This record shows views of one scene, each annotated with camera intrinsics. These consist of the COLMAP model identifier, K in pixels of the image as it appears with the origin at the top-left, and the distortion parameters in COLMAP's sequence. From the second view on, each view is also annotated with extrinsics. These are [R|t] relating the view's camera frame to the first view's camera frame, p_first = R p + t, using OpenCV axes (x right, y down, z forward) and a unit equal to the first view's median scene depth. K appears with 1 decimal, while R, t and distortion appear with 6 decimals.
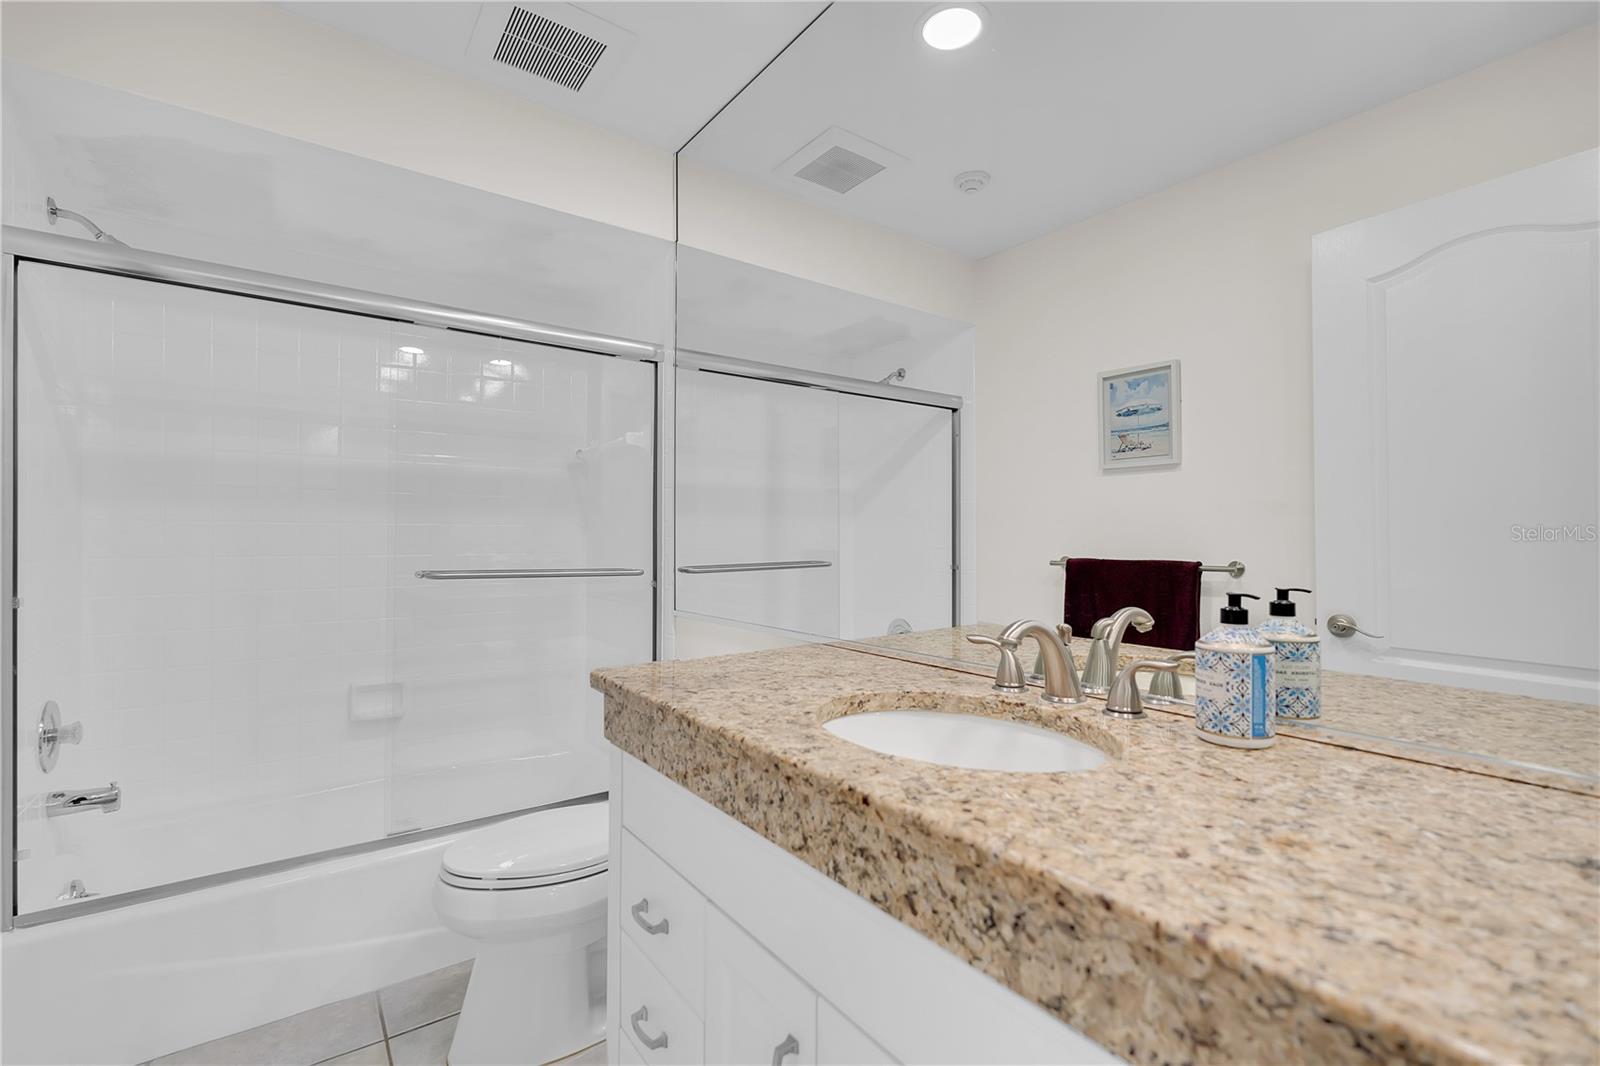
lens RADIAL K [[712.6, 0, 800.0], [0, 712.6, 533.0], [0, 0, 1]] dist [0.000212, 0.000018]
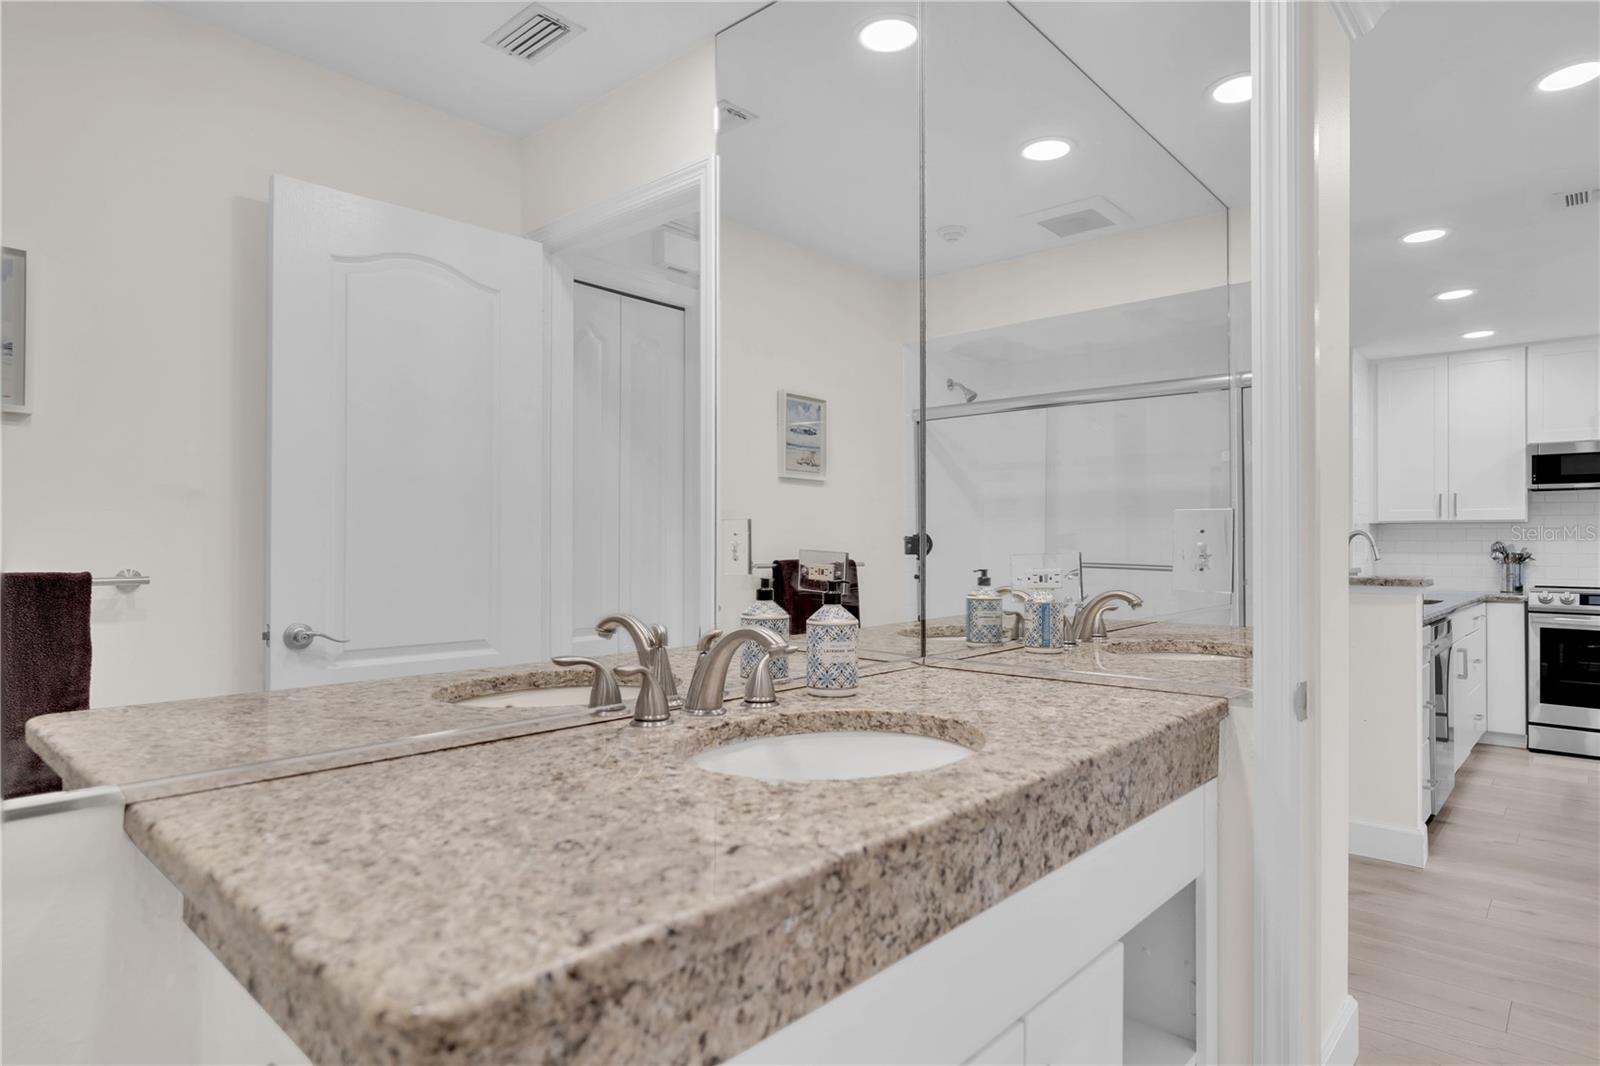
lens RADIAL K [[886.4, 0, 800.4], [0, 886.4, 502.5], [0, 0, 1]] dist [0.040611, -0.000101]
pose [[-0.194581, 0.033176, 0.980325, -0.967464], [-0.011829, 0.999276, -0.036166, -0.001748], [-0.980815, -0.018633, -0.194047, 1.325889]]
